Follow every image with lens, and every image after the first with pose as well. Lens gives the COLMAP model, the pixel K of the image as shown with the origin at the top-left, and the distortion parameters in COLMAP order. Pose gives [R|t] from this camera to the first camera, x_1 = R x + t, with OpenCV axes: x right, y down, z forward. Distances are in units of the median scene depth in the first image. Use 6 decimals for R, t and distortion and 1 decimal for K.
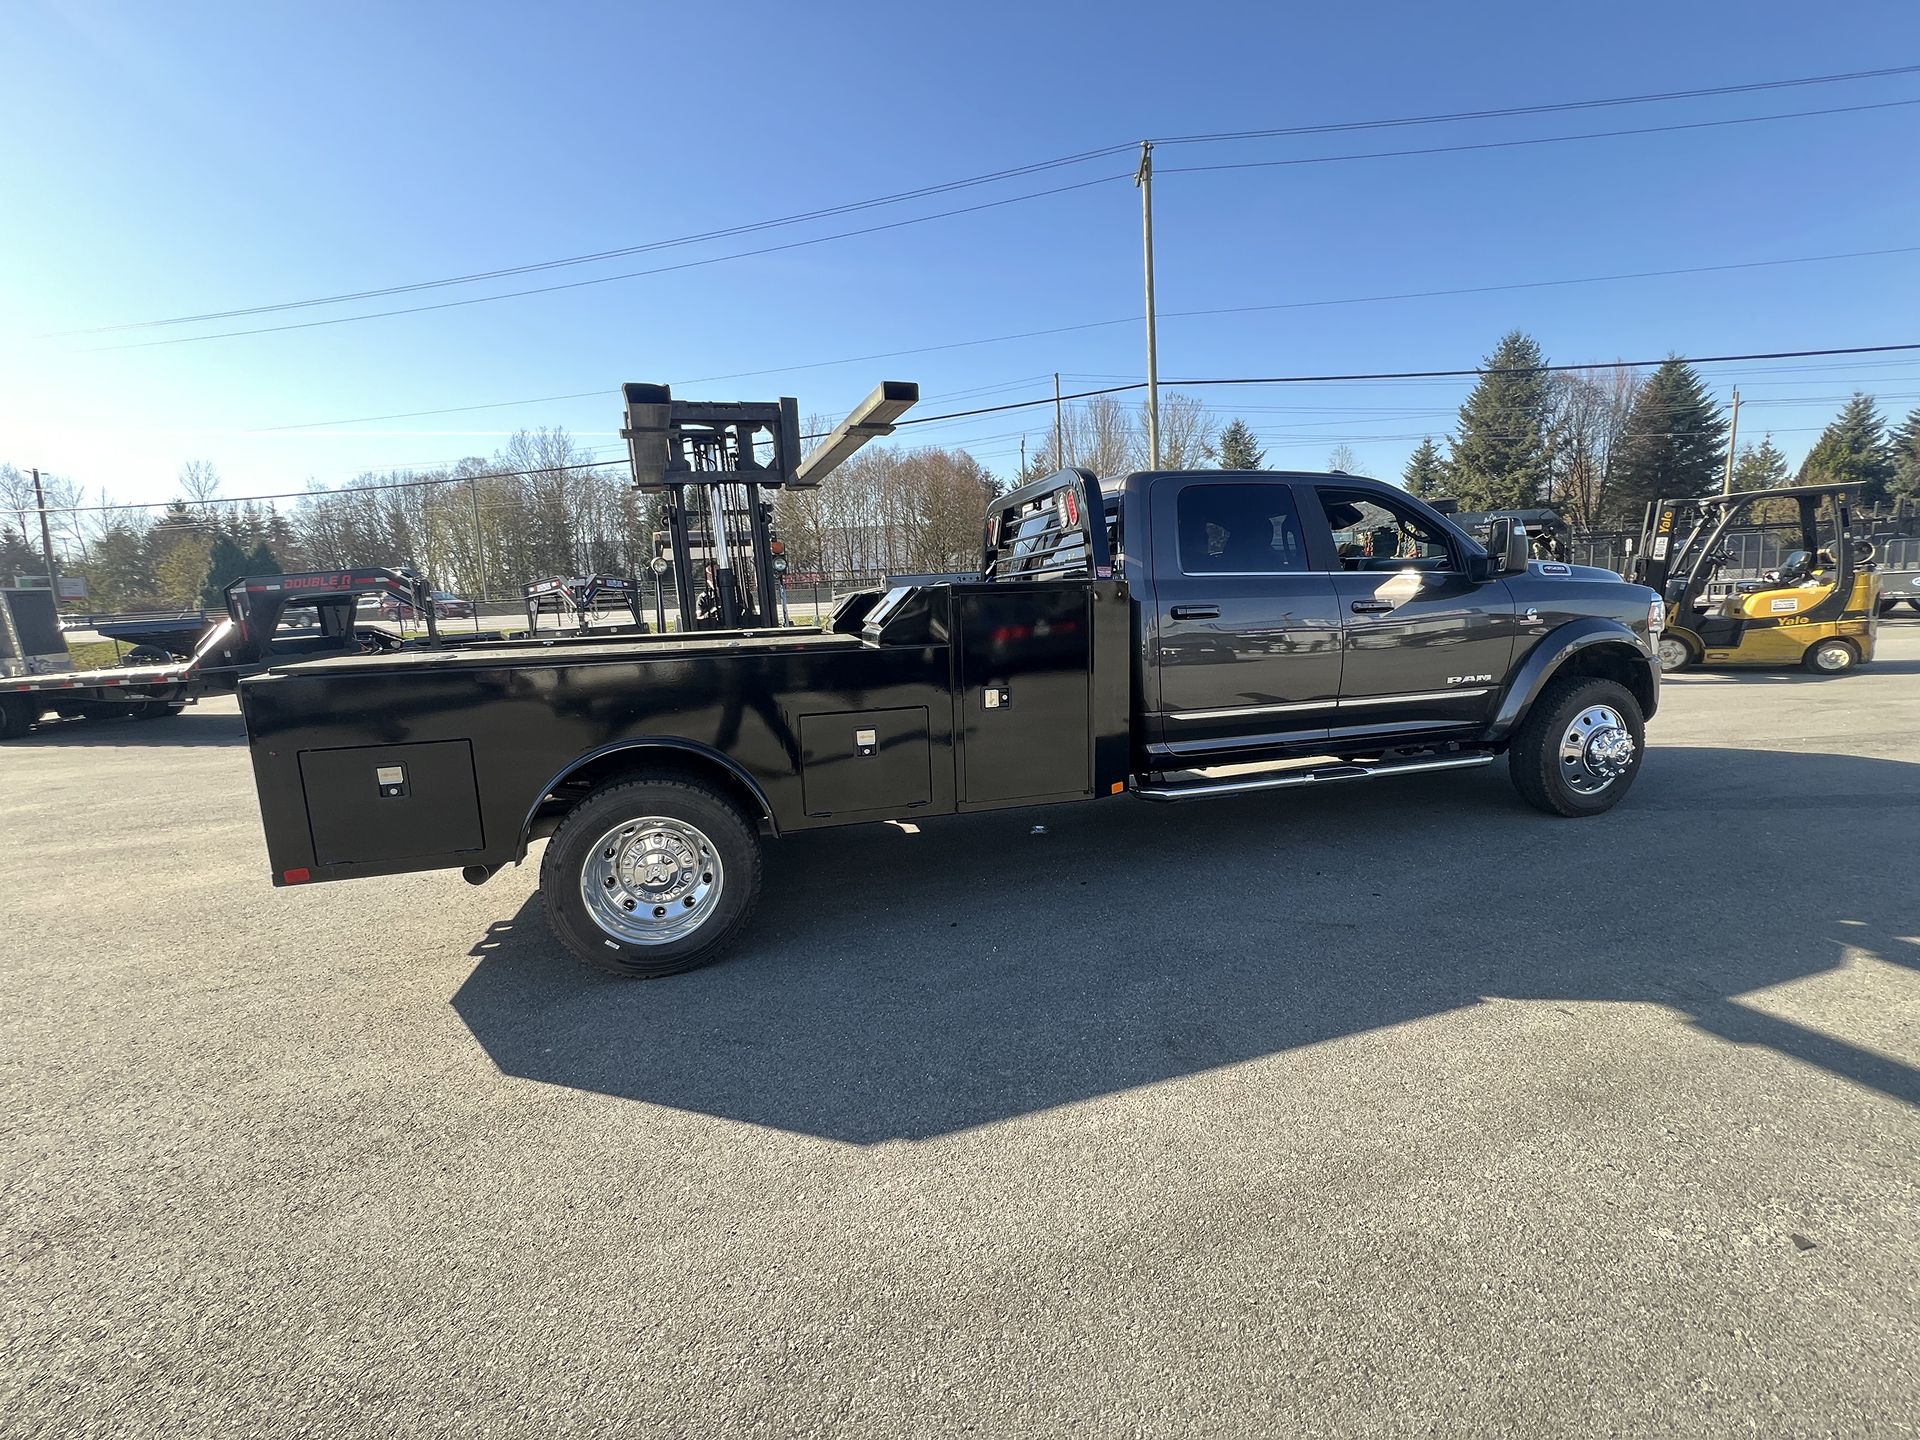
lens RADIAL K [[748.6, 0, 960.0], [0, 748.6, 720.0], [0, 0, 1]] dist [-0.009813, -0.000613]
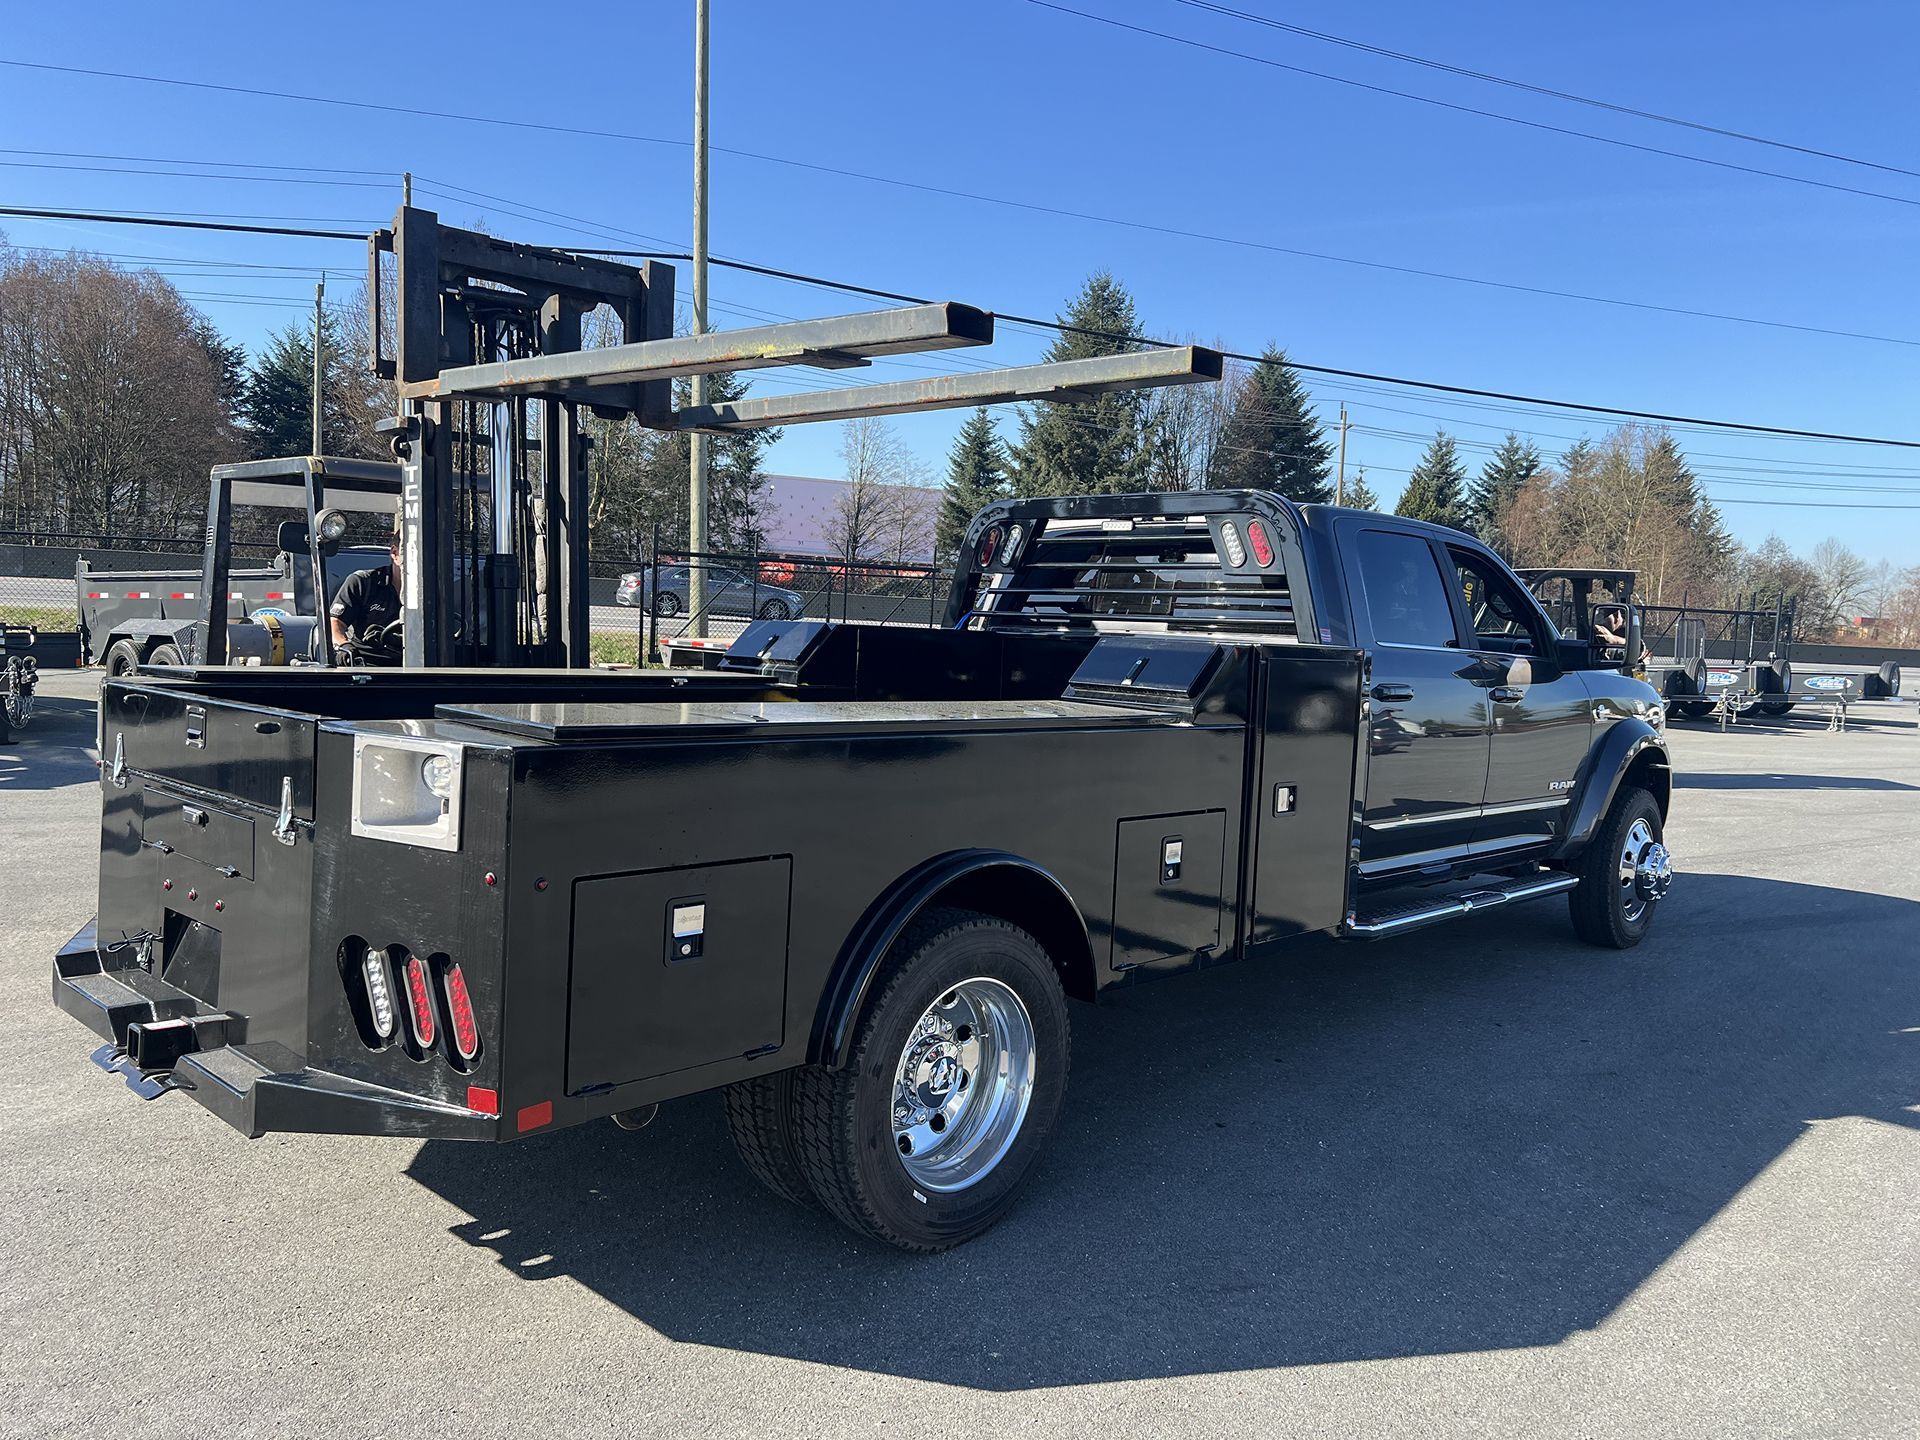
lens RADIAL K [[1410.8, 0, 960.0], [0, 1410.8, 720.0], [0, 0, 1]] dist [0.007052, -0.002570]
pose [[0.855609, 0.045442, 0.515625, -0.709193], [0.001935, 0.995851, -0.090974, 0.014573], [-0.517620, 0.078836, 0.851971, -0.014319]]
